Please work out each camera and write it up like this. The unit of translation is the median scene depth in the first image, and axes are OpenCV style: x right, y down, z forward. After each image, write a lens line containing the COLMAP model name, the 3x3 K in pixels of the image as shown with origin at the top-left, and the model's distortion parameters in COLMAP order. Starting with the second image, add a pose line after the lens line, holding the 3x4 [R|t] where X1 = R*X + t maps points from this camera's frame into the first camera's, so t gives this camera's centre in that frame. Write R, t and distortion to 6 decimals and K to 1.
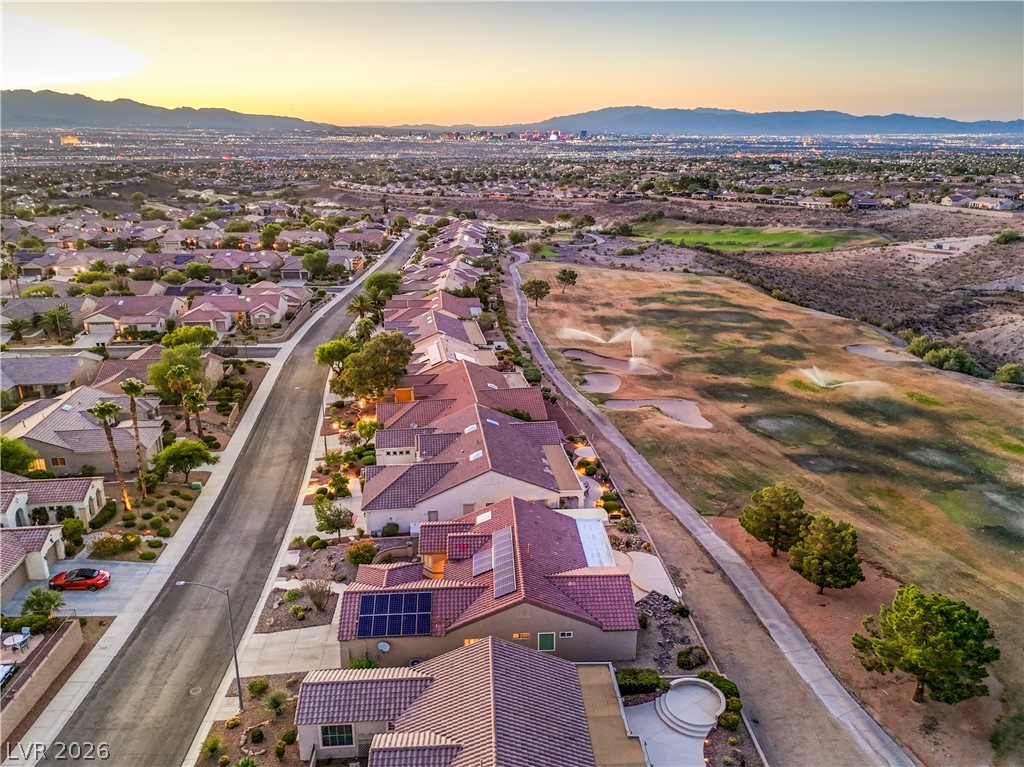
lens RADIAL K [[755.7, 0, 512.0], [0, 755.7, 383.5], [0, 0, 1]] dist [0.082843, -0.074466]
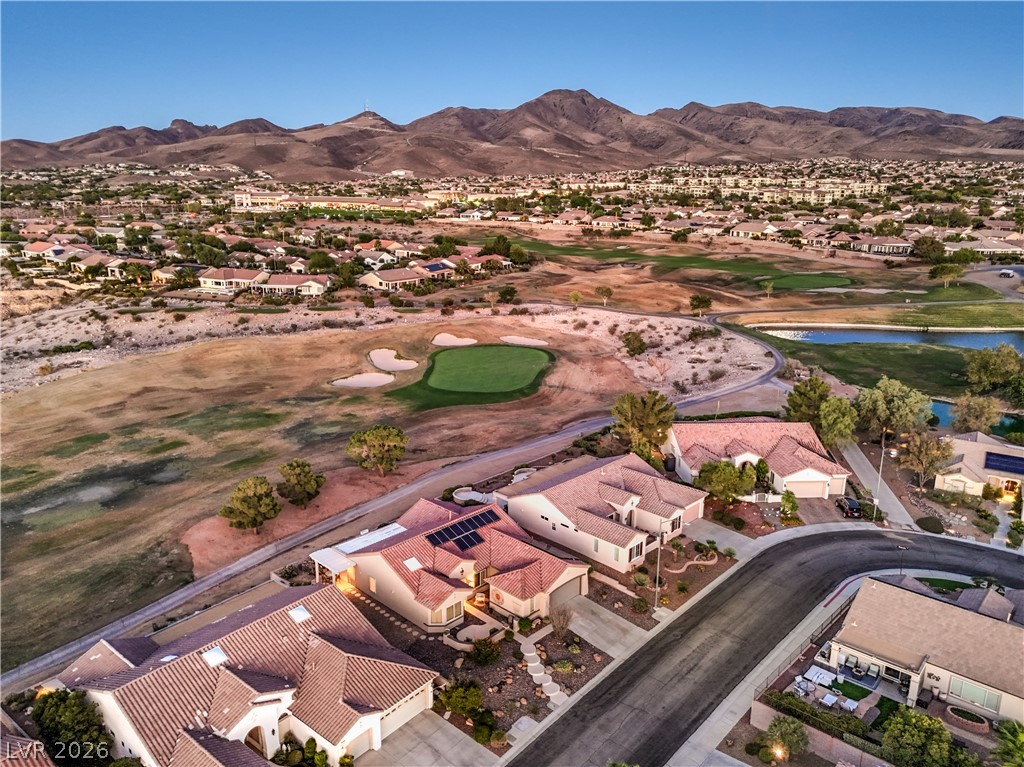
lens RADIAL K [[755.7, 0, 512.0], [0, 755.7, 383.5], [0, 0, 1]] dist [0.082843, -0.074466]
pose [[-0.680819, -0.200168, 0.704570, -0.382107], [0.220748, 0.861132, 0.457954, -0.228948], [-0.698395, 0.467316, -0.542088, 0.618343]]
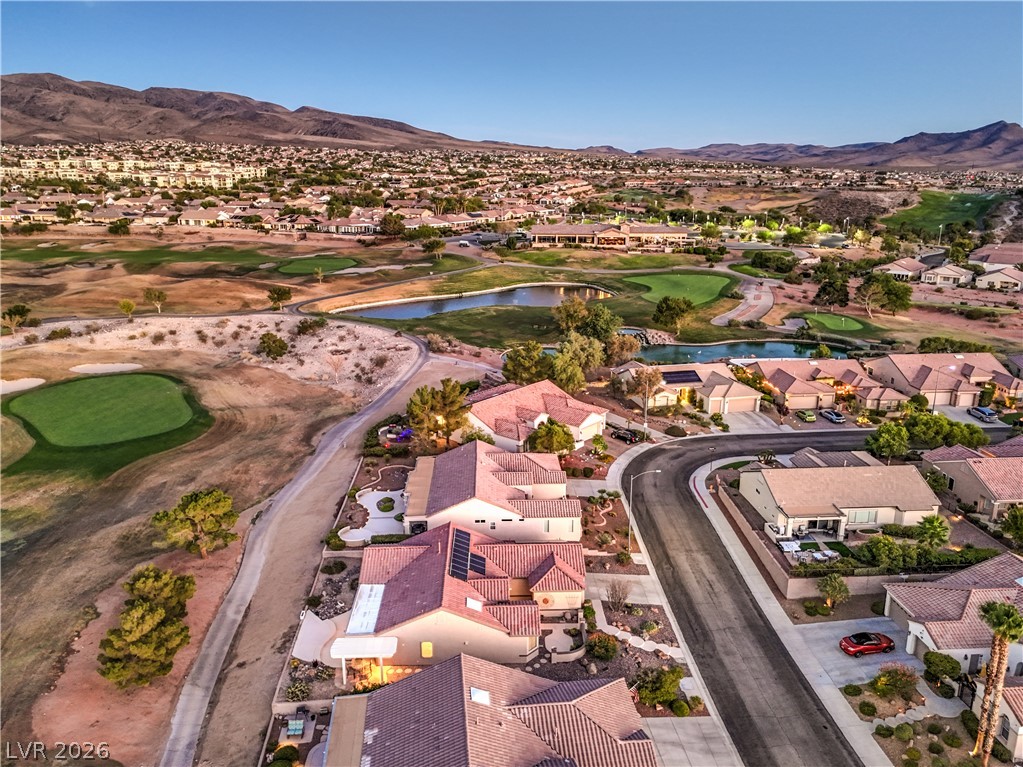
lens RADIAL K [[767.7, 0, 511.5], [0, 767.7, 383.5], [0, 0, 1]] dist [0.080810, -0.073167]
pose [[-0.999686, -0.010198, 0.022868, -0.048037], [0.004462, 0.826127, 0.563466, -0.276228], [-0.024638, 0.563392, -0.825823, 0.748320]]
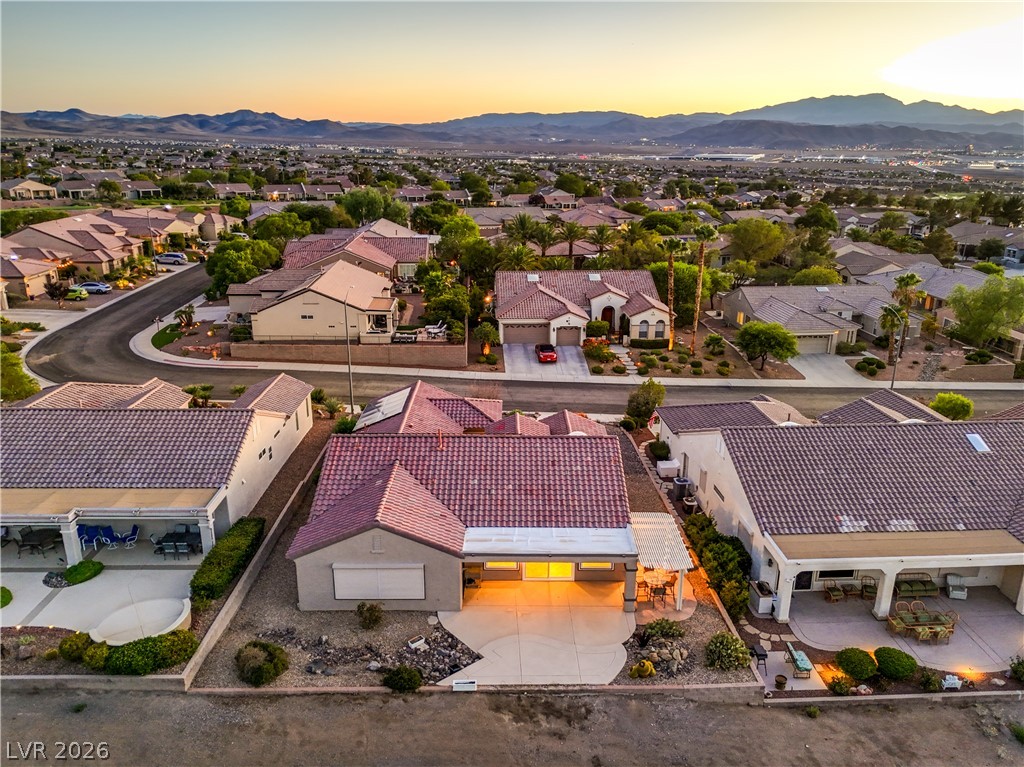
lens RADIAL K [[755.7, 0, 512.0], [0, 755.7, 383.5], [0, 0, 1]] dist [0.082843, -0.074466]
pose [[-0.058544, 0.305440, -0.950410, 0.263175], [-0.322893, 0.895073, 0.307545, -0.021834], [0.944623, 0.324886, 0.046224, 0.406749]]
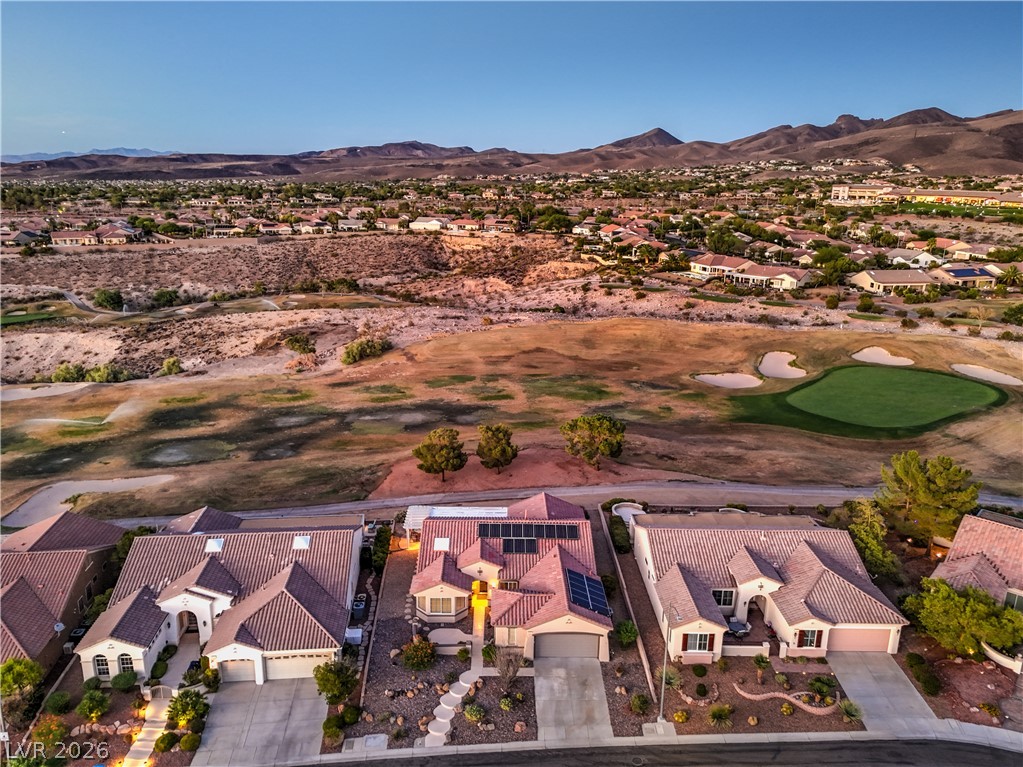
lens RADIAL K [[755.0, 0, 511.5], [0, 755.0, 383.5], [0, 0, 1]] dist [0.082843, -0.074466]
pose [[0.042367, -0.276132, 0.960185, -0.434401], [0.304485, 0.918899, 0.250824, -0.113260], [-0.951574, 0.281736, 0.123009, 0.327310]]
